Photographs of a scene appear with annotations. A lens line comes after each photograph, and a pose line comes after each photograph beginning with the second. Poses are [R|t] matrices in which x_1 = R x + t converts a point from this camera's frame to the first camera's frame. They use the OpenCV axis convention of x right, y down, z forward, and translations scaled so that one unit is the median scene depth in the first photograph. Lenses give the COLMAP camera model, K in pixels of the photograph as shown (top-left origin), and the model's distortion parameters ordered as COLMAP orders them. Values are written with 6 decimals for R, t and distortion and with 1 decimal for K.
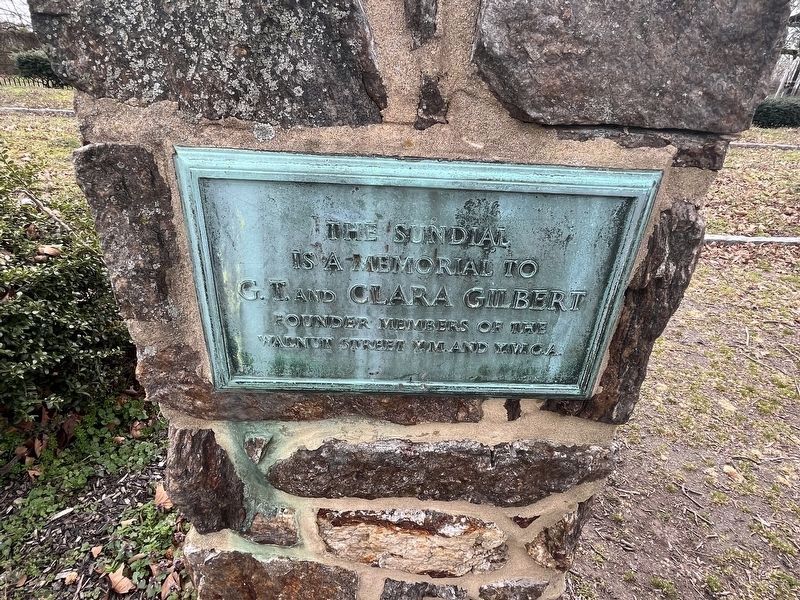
lens RADIAL K [[474.8, 0, 400.0], [0, 474.8, 300.0], [0, 0, 1]] dist [-0.001189, -0.000461]
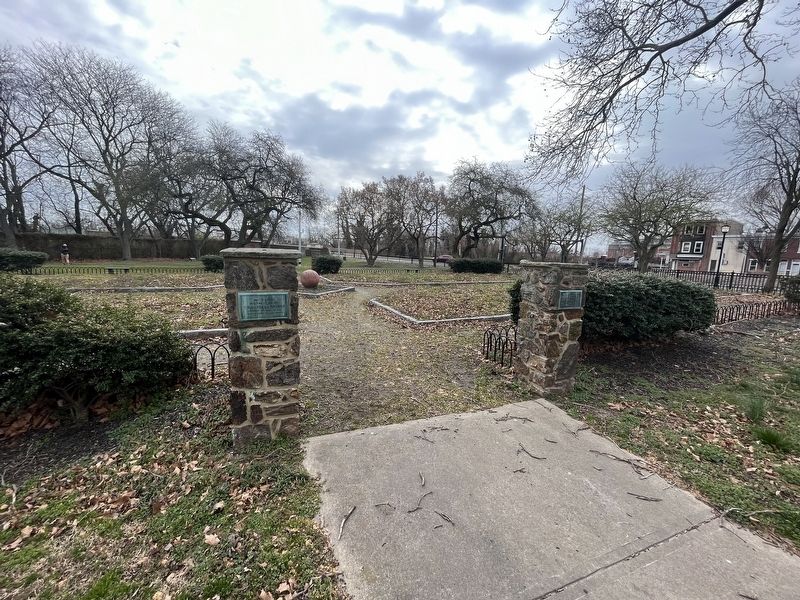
lens RADIAL K [[321.7, 0, 400.0], [0, 321.7, 300.0], [0, 0, 1]] dist [-0.000255, -0.000023]
pose [[0.941538, -0.081176, 0.326981, 0.366241], [0.171909, 0.950441, -0.259055, 1.494867], [-0.289747, 0.300121, 0.908831, -4.224239]]
